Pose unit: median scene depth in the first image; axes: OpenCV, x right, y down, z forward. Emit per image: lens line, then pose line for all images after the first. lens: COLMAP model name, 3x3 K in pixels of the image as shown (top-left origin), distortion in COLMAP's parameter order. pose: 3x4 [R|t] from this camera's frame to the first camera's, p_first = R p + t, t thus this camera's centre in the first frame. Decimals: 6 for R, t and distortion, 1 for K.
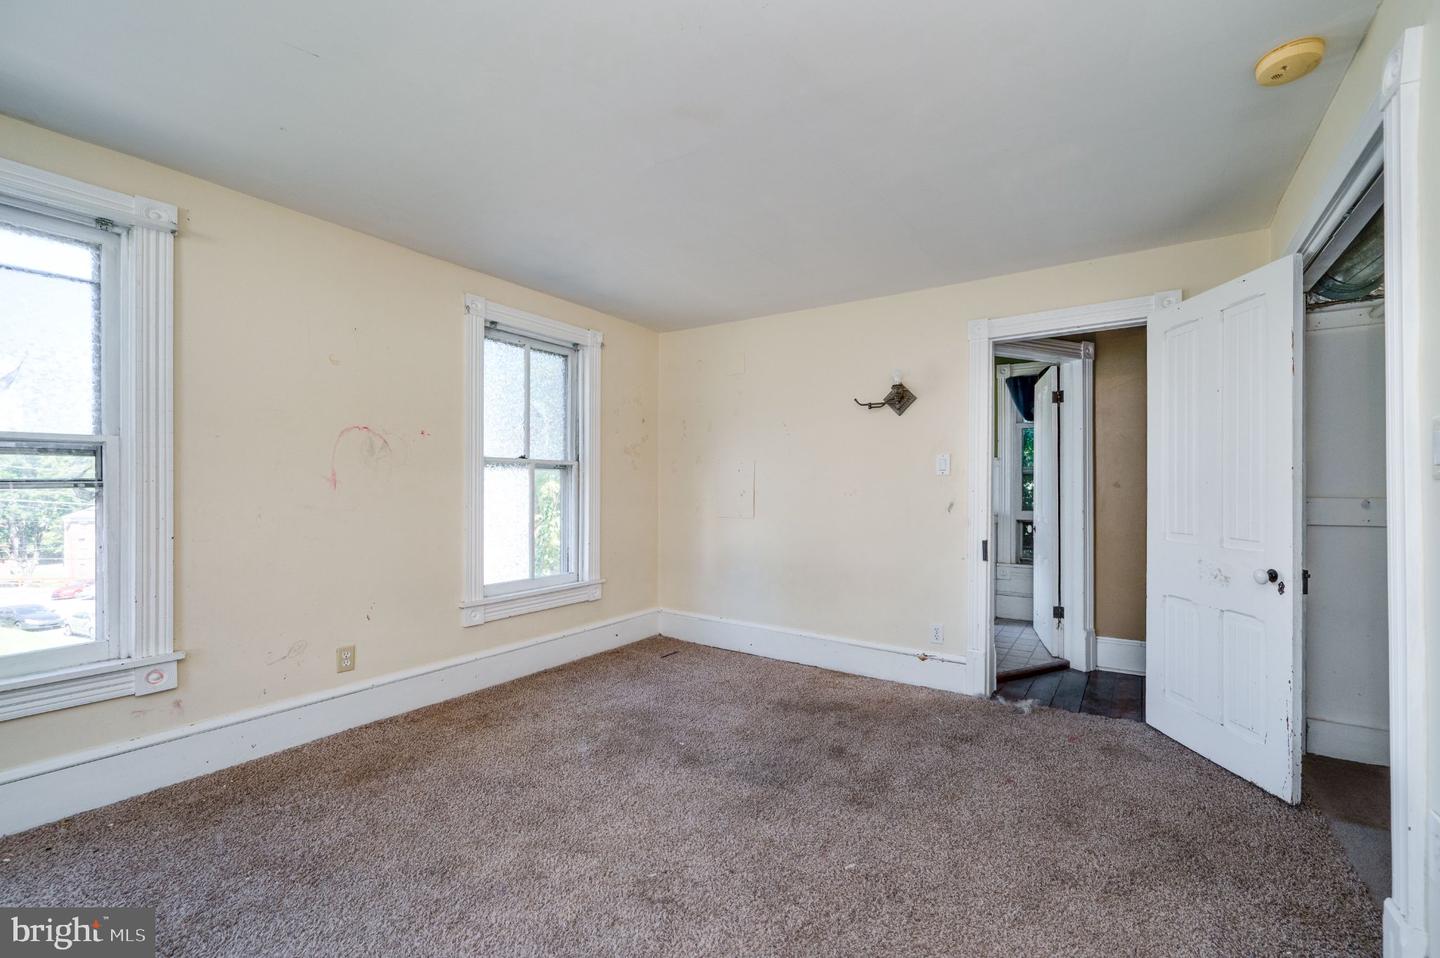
lens RADIAL K [[612.7, 0, 723.8], [0, 612.7, 484.0], [0, 0, 1]] dist [-0.000353, -0.000321]
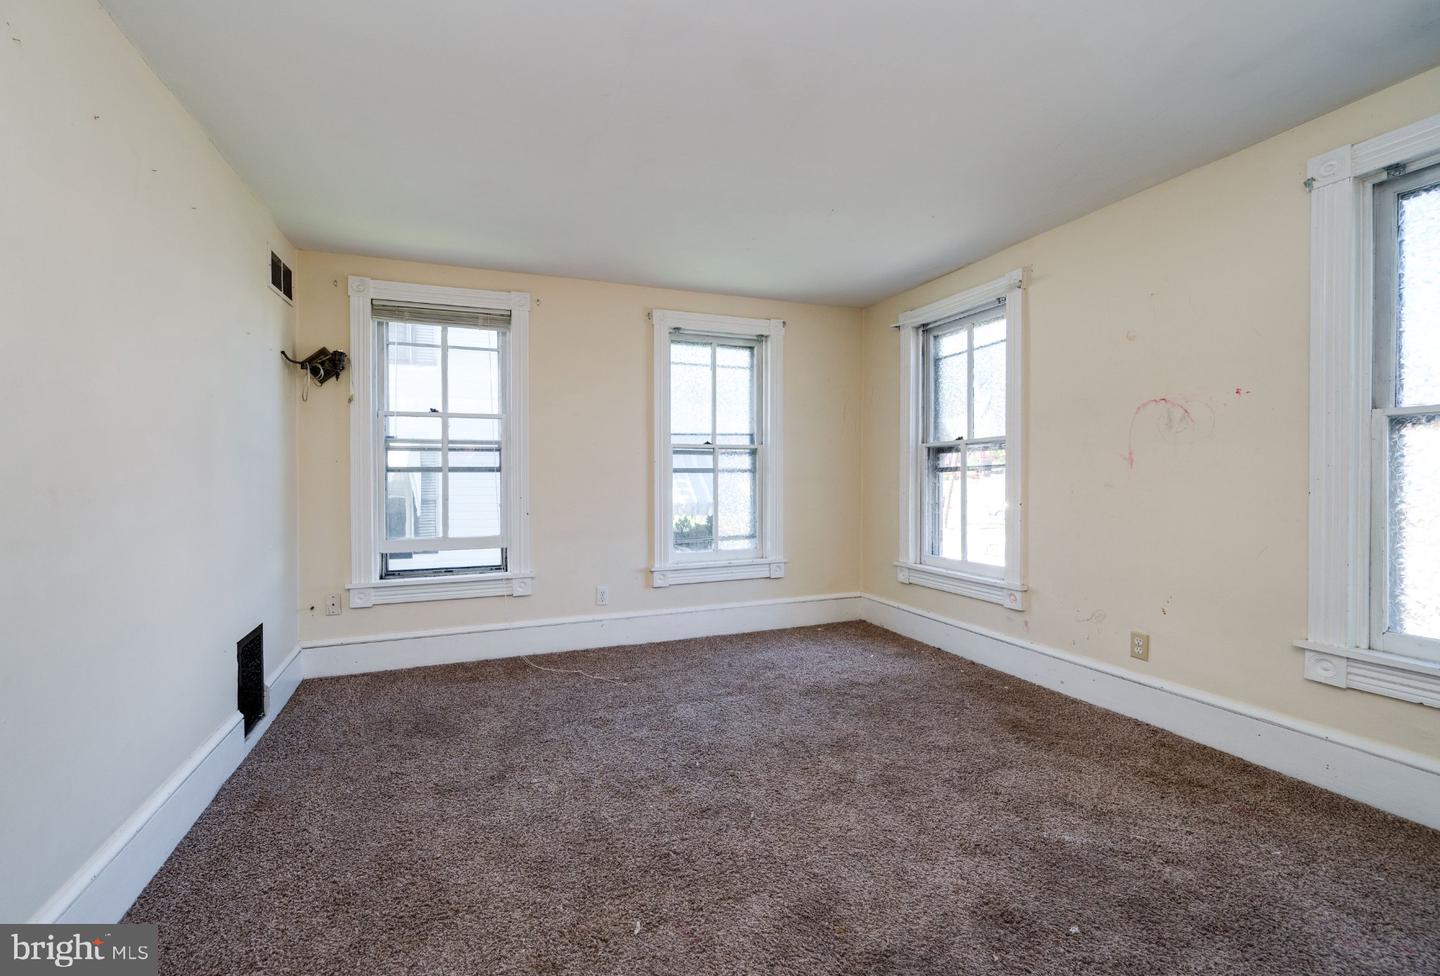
lens RADIAL K [[563.6, 0, 722.5], [0, 563.6, 483.4], [0, 0, 1]] dist [-0.000948, -0.000069]
pose [[-0.521290, 0.008721, -0.853335, 0.475739], [0.004398, 0.999962, 0.007533, 0.023116], [0.853369, 0.000174, -0.521308, 0.916825]]
